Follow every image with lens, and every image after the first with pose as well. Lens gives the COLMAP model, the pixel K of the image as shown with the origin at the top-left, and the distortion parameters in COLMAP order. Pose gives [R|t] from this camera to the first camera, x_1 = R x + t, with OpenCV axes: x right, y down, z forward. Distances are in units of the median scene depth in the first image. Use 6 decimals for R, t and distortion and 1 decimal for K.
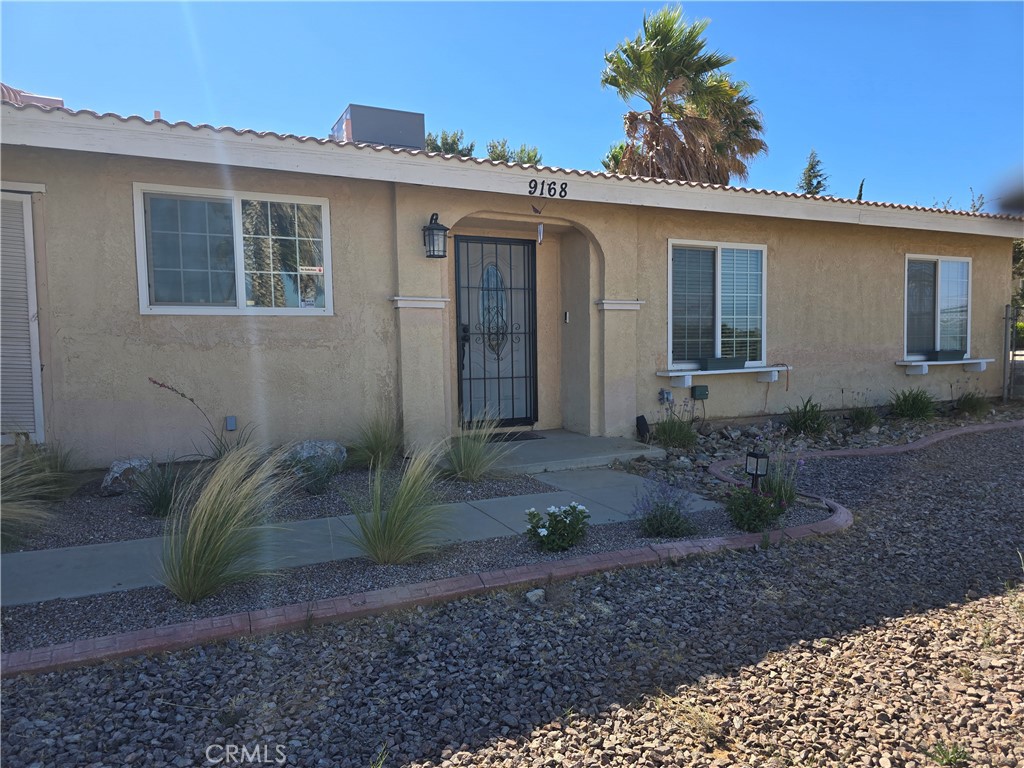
lens RADIAL K [[686.0, 0, 511.6], [0, 686.0, 384.4], [0, 0, 1]] dist [0.001110, -0.001902]
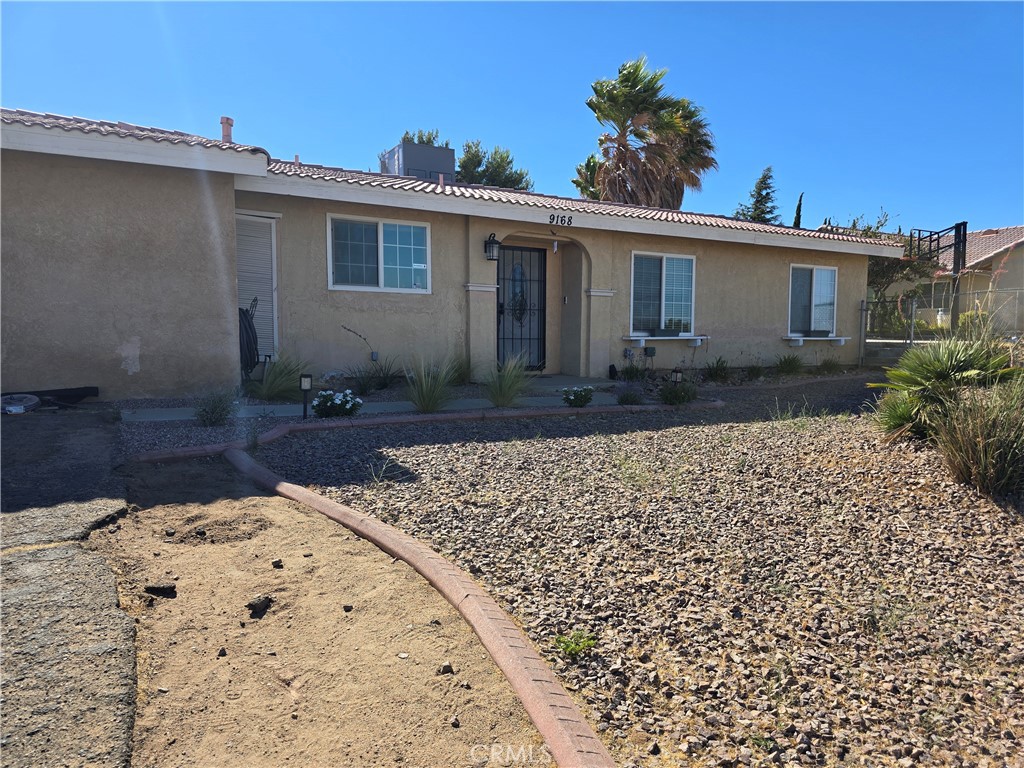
lens RADIAL K [[686.0, 0, 515.2], [0, 686.0, 409.5], [0, 0, 1]] dist [0.001110, -0.001902]
pose [[0.997988, 0.011609, 0.062329, -0.124641], [-0.014165, 0.999070, 0.040727, 0.085392], [-0.061799, -0.041528, 0.997224, -0.533931]]
